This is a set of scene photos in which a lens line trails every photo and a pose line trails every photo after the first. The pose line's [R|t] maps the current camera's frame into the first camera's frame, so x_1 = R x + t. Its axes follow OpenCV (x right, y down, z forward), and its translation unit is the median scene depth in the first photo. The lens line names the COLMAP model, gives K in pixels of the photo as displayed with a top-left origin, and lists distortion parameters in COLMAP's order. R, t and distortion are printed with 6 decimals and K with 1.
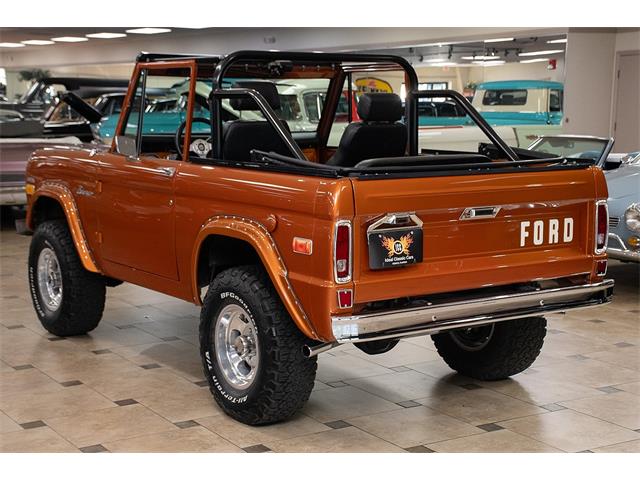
lens RADIAL K [[1069.3, 0, 329.3], [0, 1069.3, 257.2], [0, 0, 1]] dist [0.242744, 0.000000]
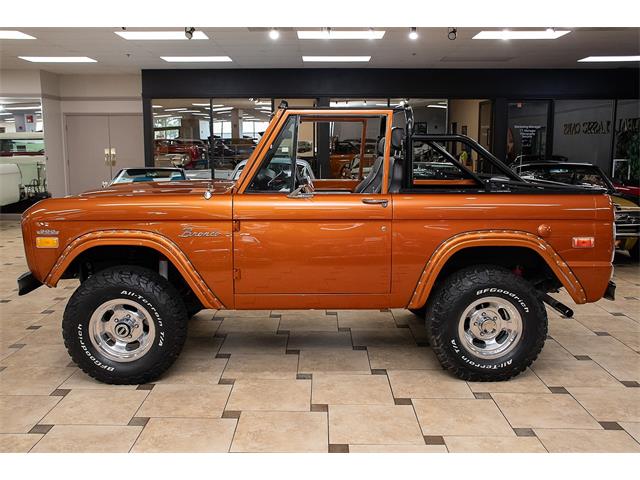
lens RADIAL K [[668.8, 0, 323.8], [0, 668.8, 226.7], [0, 0, 1]] dist [-0.000286, 0.000000]
pose [[0.547738, -0.104419, 0.830108, -0.870676], [0.117330, 0.991963, 0.047360, -0.104432], [-0.828382, 0.071455, 0.555587, 0.693704]]
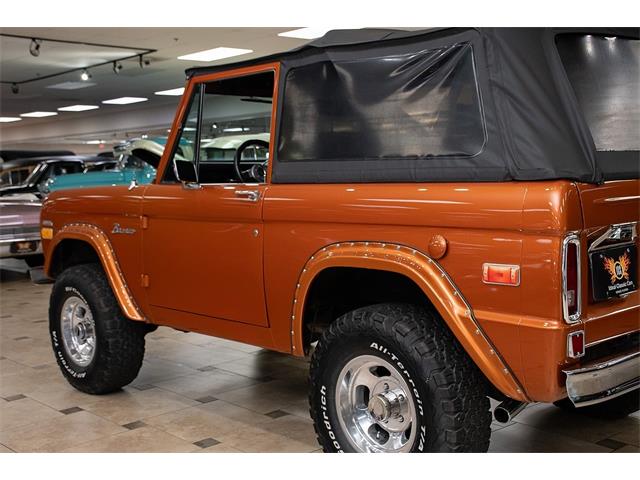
lens RADIAL K [[831.1, 0, 325.2], [0, 831.1, 238.5], [0, 0, 1]] dist [0.104055, 0.000000]
pose [[0.989611, -0.047747, 0.135609, -0.198131], [0.055373, 0.997057, -0.053025, -0.010330], [-0.132678, 0.059983, 0.989342, 0.390916]]
